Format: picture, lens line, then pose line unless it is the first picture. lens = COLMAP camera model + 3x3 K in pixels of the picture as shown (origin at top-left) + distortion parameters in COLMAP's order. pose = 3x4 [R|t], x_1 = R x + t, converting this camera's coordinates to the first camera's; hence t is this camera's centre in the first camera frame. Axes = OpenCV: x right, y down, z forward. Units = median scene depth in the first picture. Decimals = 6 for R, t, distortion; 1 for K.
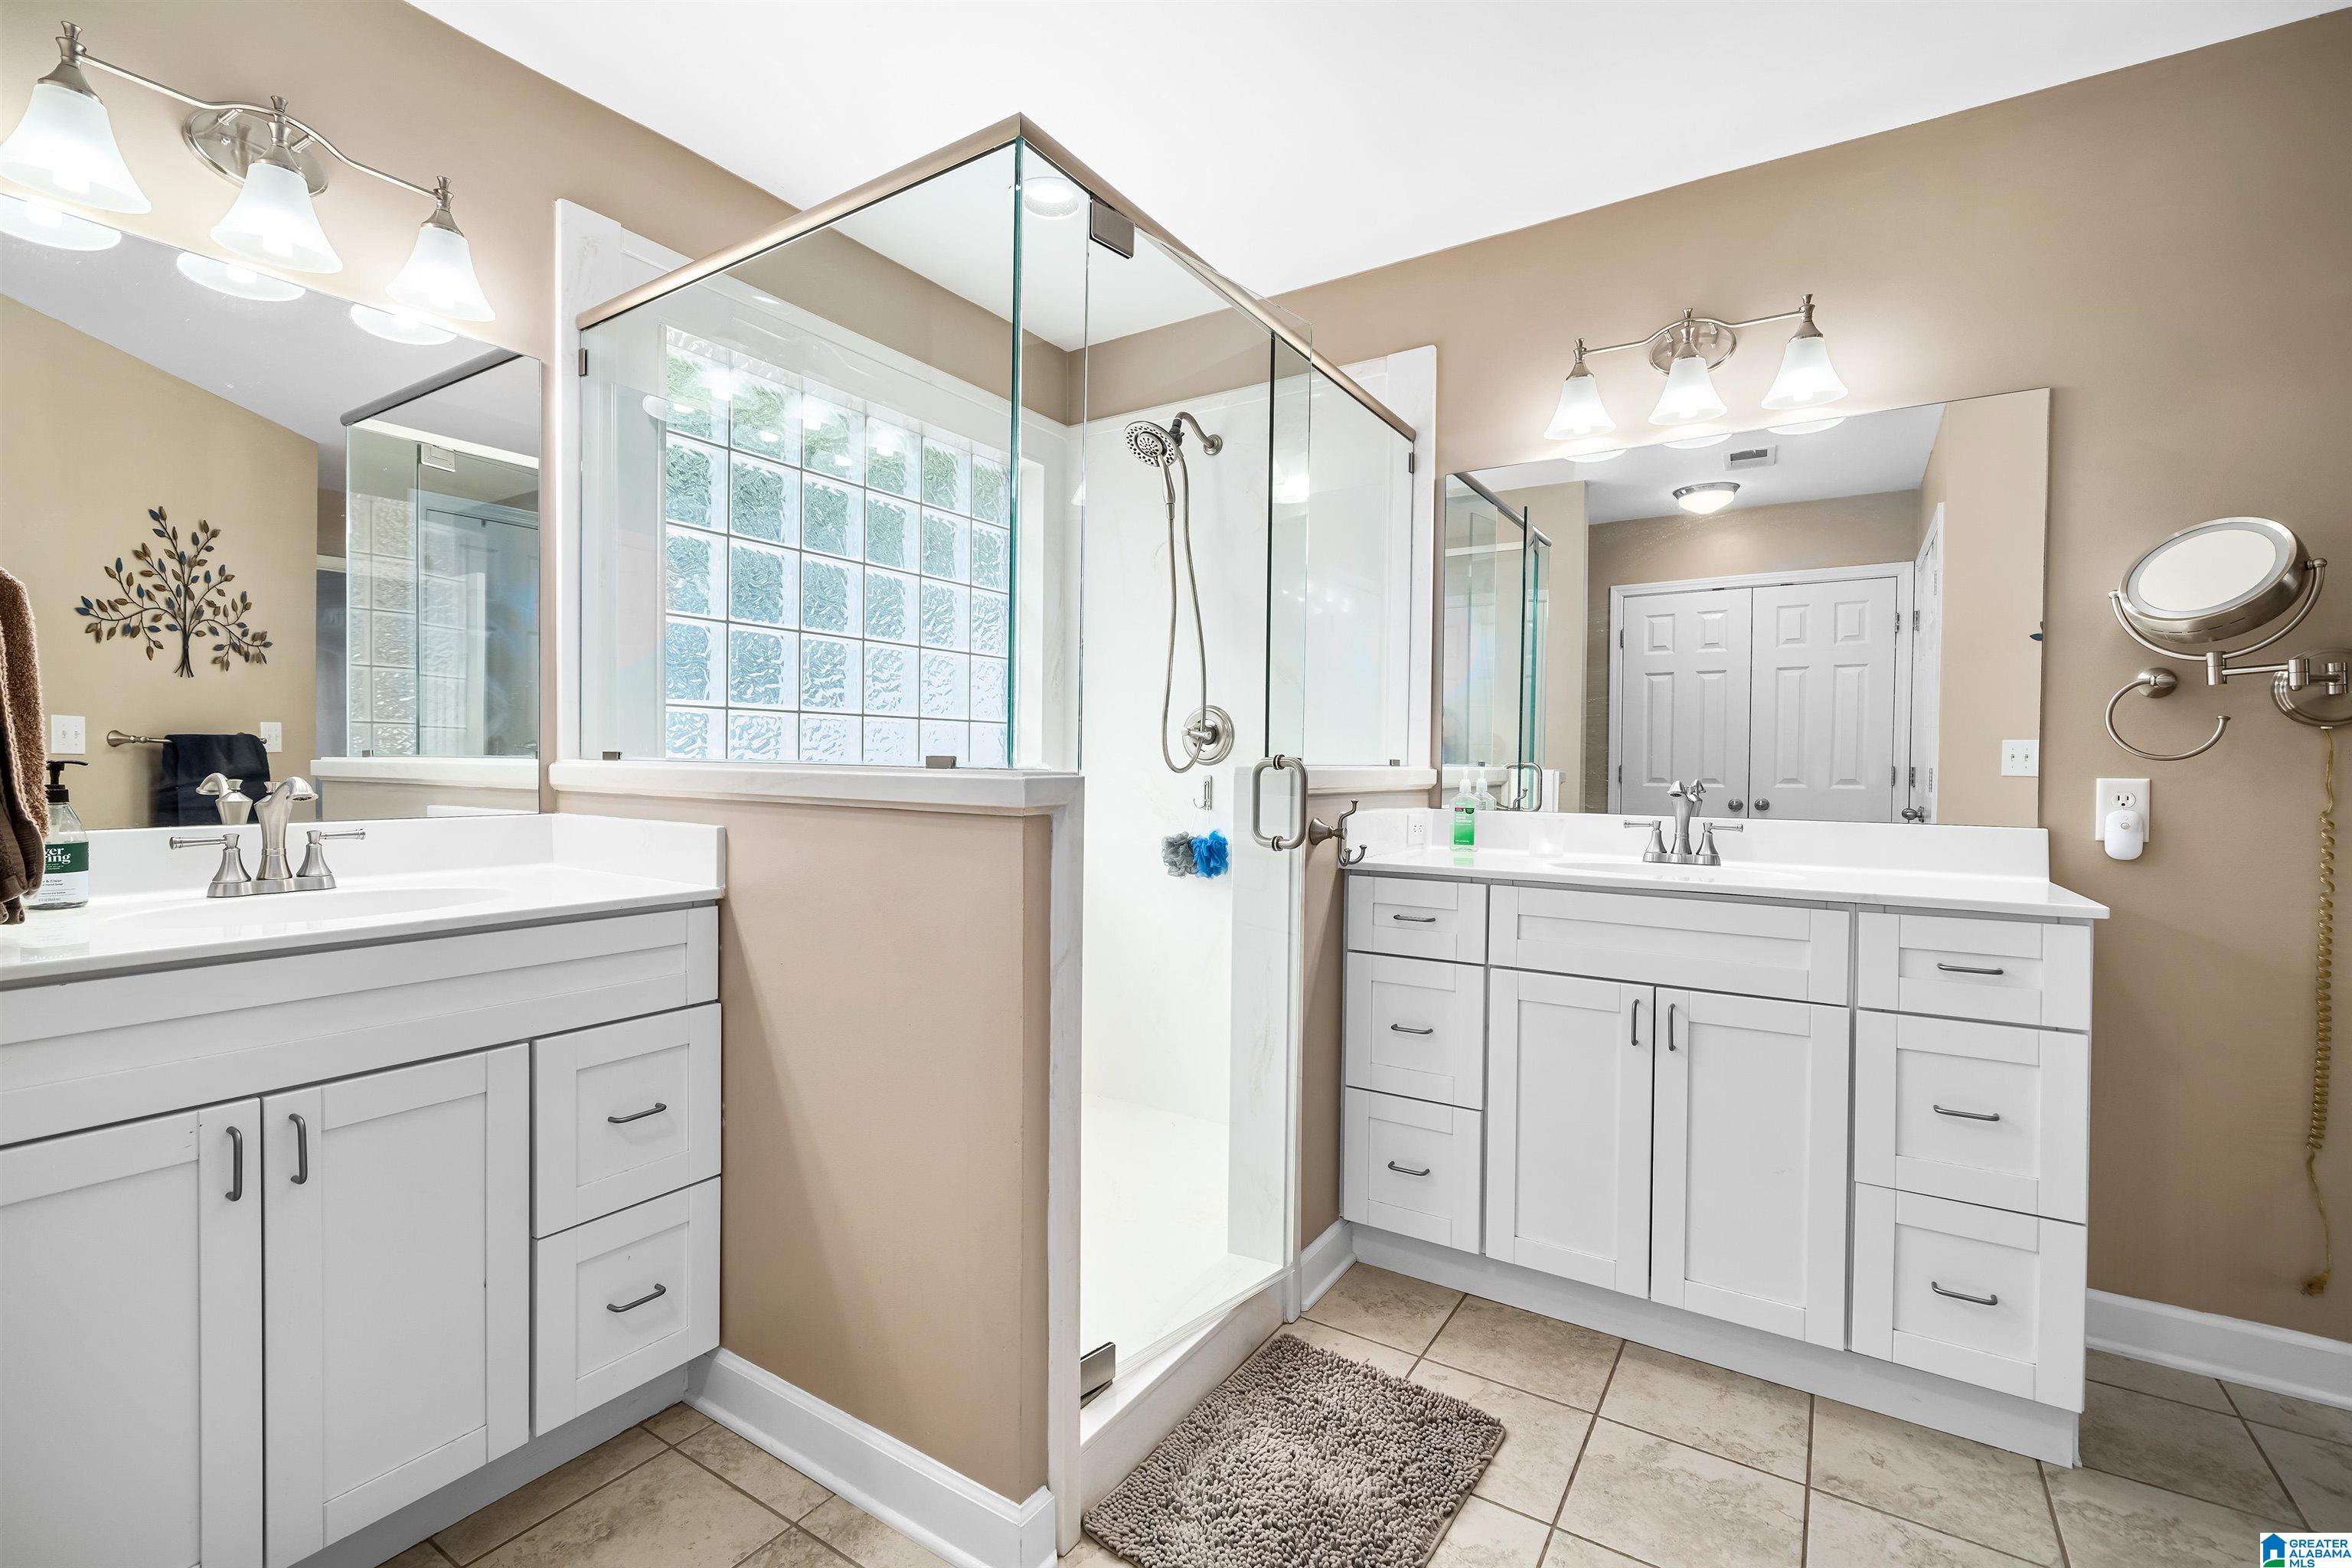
lens RADIAL K [[1031.2, 0, 1174.3], [0, 1031.2, 779.0], [0, 0, 1]] dist [-0.001575, 0.000342]
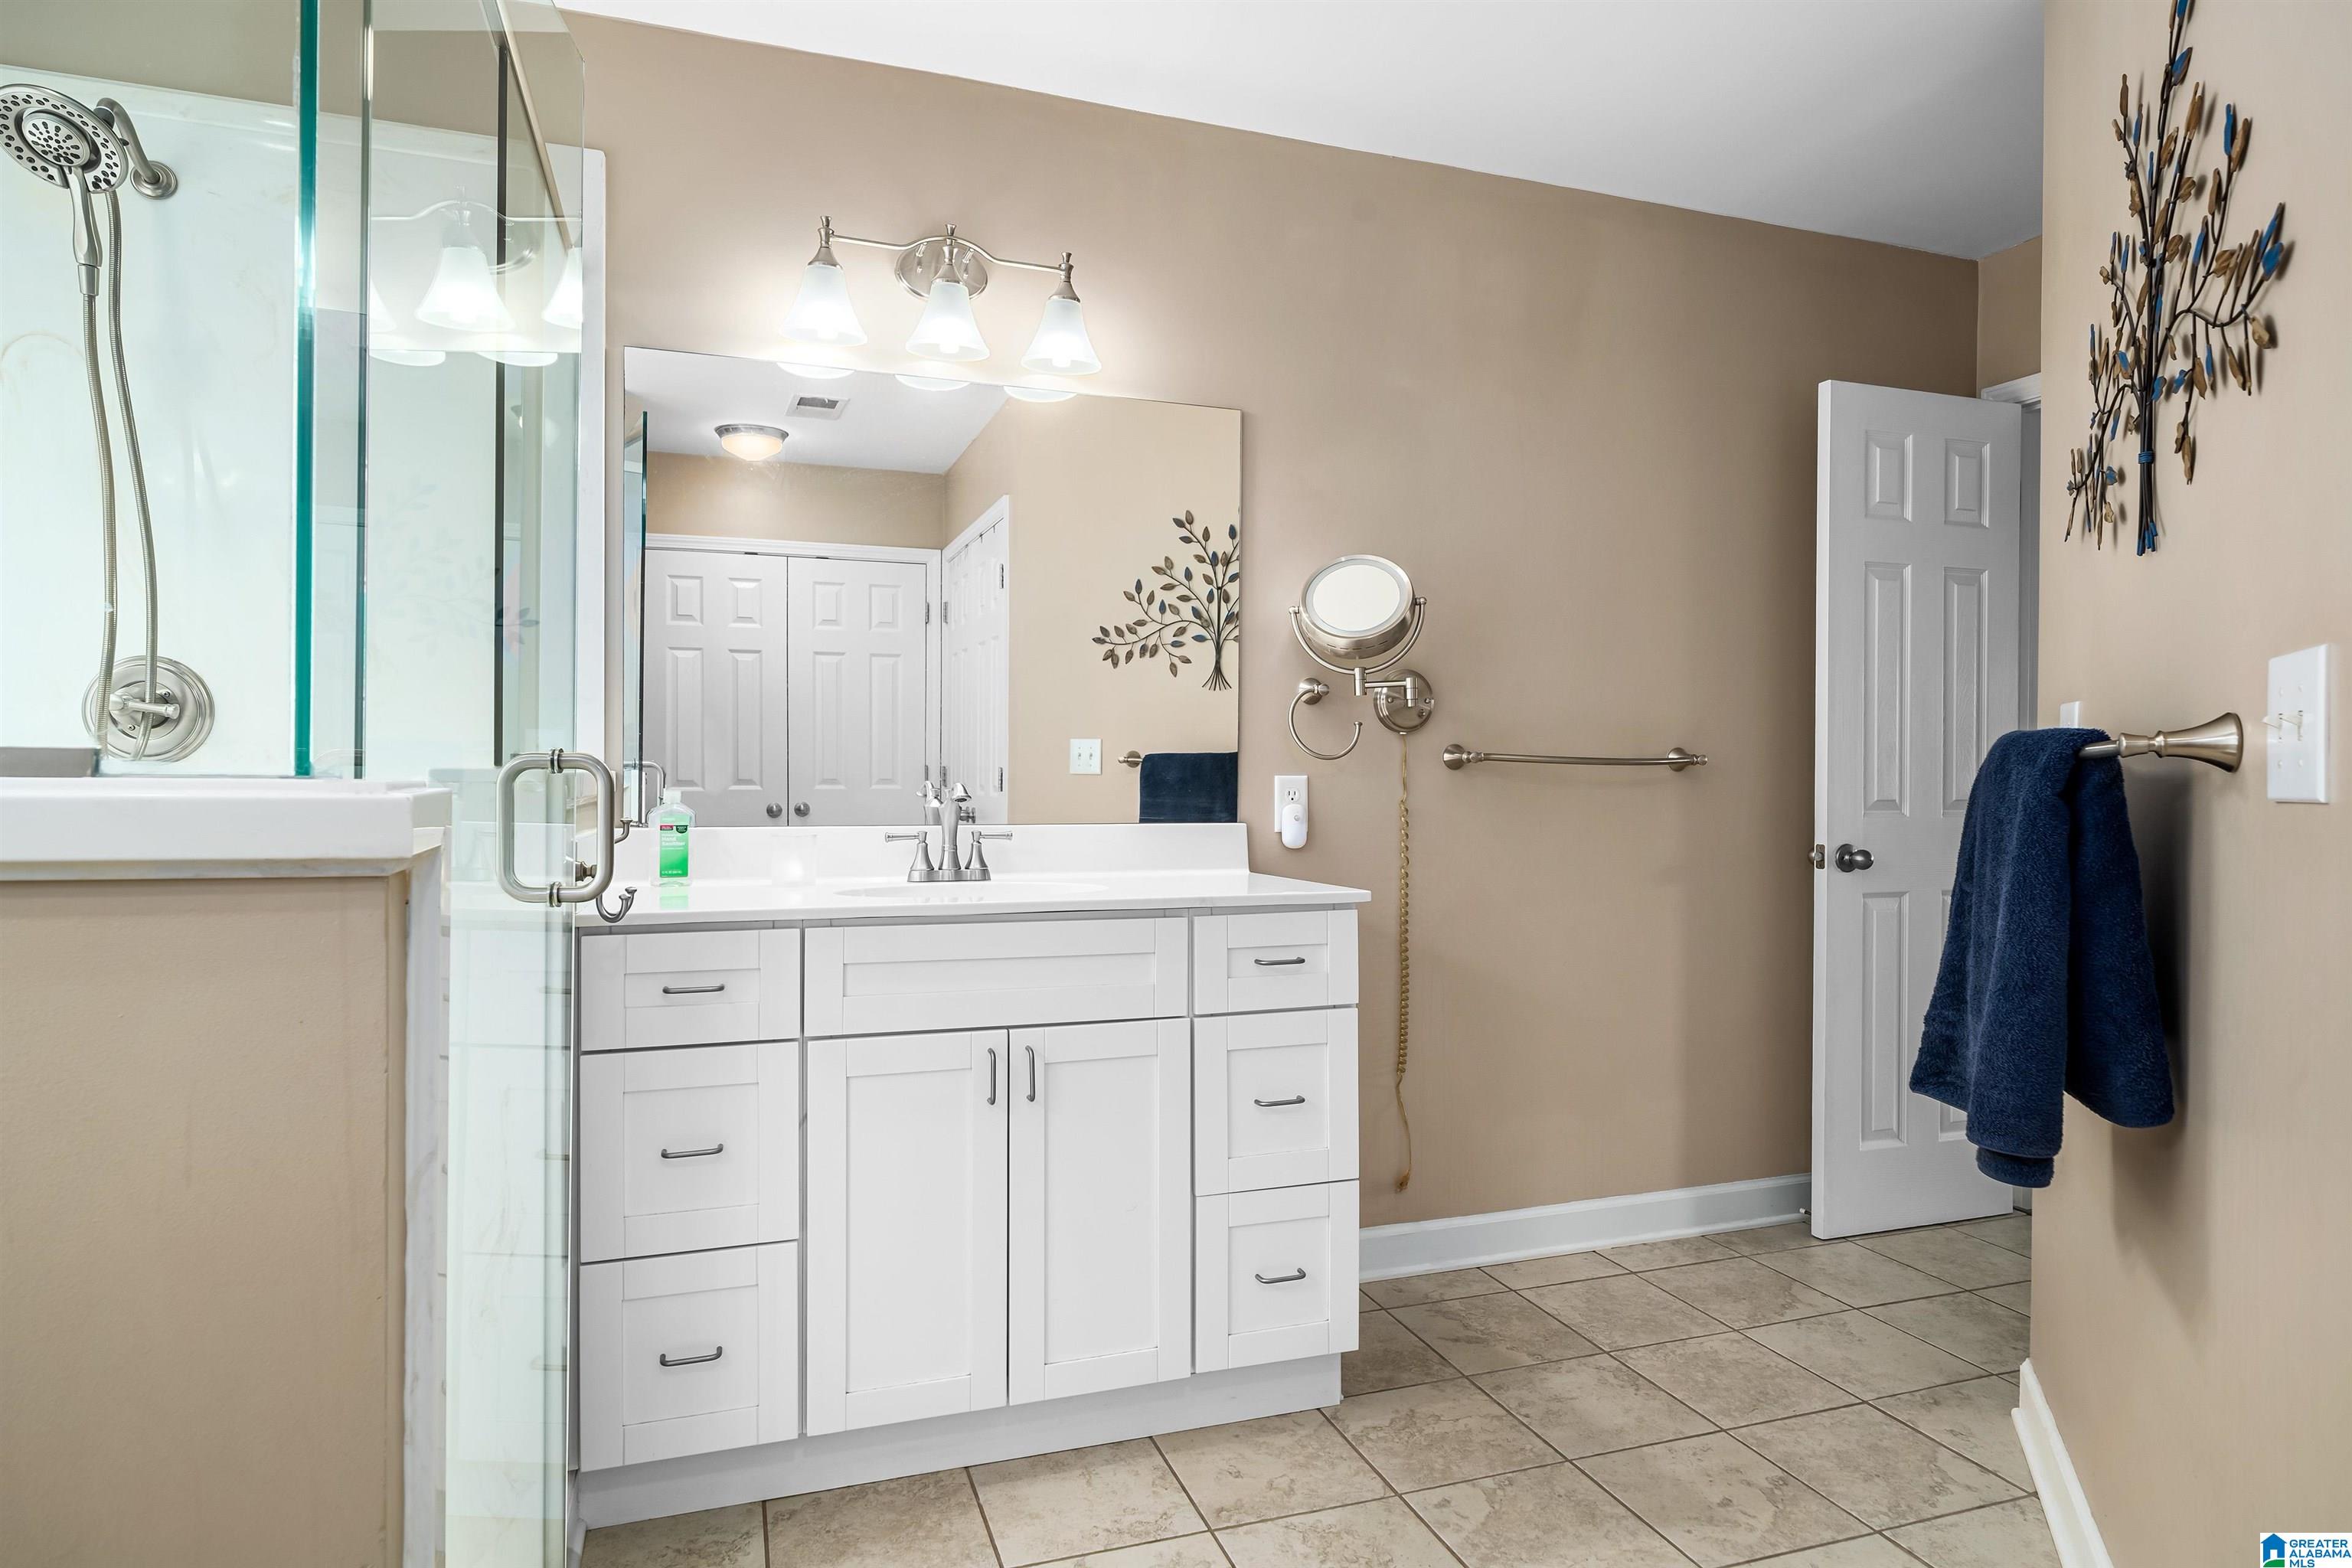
lens RADIAL K [[1297.7, 0, 1171.4], [0, 1297.7, 780.3], [0, 0, 1]] dist [-0.001199, -0.001332]
pose [[0.617656, -0.011606, 0.786363, -0.262654], [0.011716, 0.999916, 0.005556, -0.004718], [-0.786361, 0.005782, 0.617740, 0.231475]]
